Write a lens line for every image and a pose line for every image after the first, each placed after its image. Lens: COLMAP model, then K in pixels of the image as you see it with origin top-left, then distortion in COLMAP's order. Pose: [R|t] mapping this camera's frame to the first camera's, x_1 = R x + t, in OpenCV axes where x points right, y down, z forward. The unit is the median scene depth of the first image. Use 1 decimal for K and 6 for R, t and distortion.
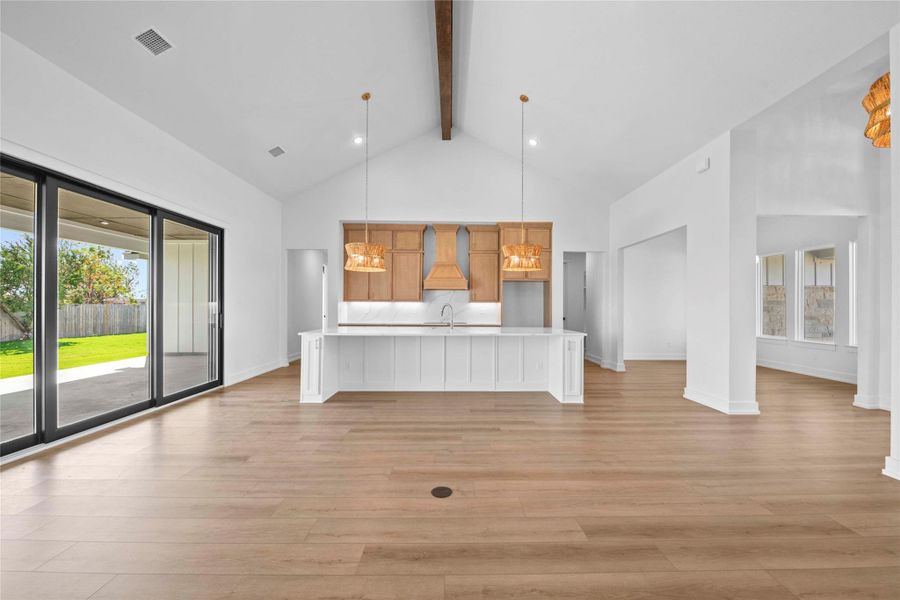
lens RADIAL K [[363.2, 0, 455.9], [0, 363.2, 304.6], [0, 0, 1]] dist [-0.008847, 0.000458]
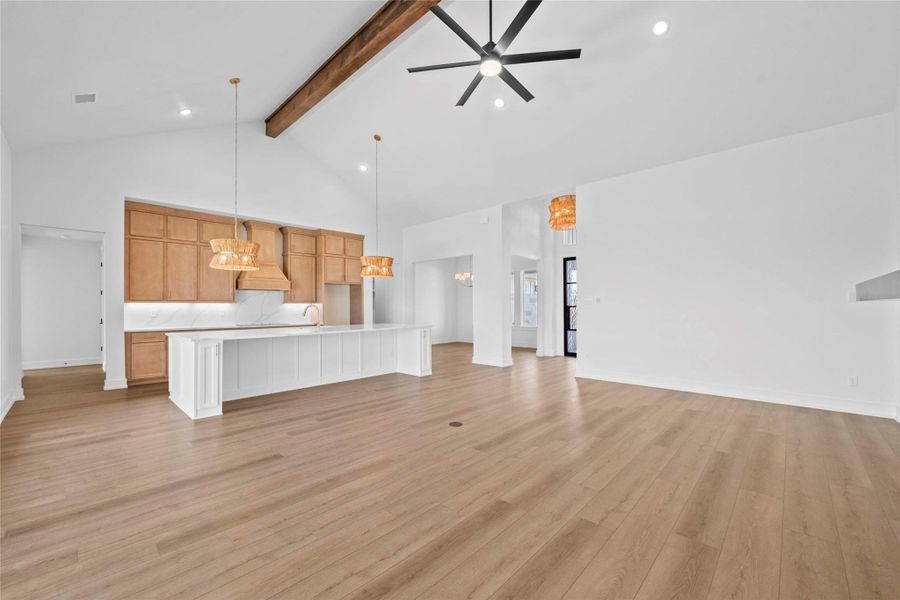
lens RADIAL K [[363.2, 0, 452.3], [0, 363.2, 303.3], [0, 0, 1]] dist [-0.008847, 0.000458]
pose [[0.693943, -0.001459, 0.720029, -0.388138], [0.005633, 0.999978, -0.003402, -0.000029], [-0.720008, 0.006417, 0.693936, -0.026688]]
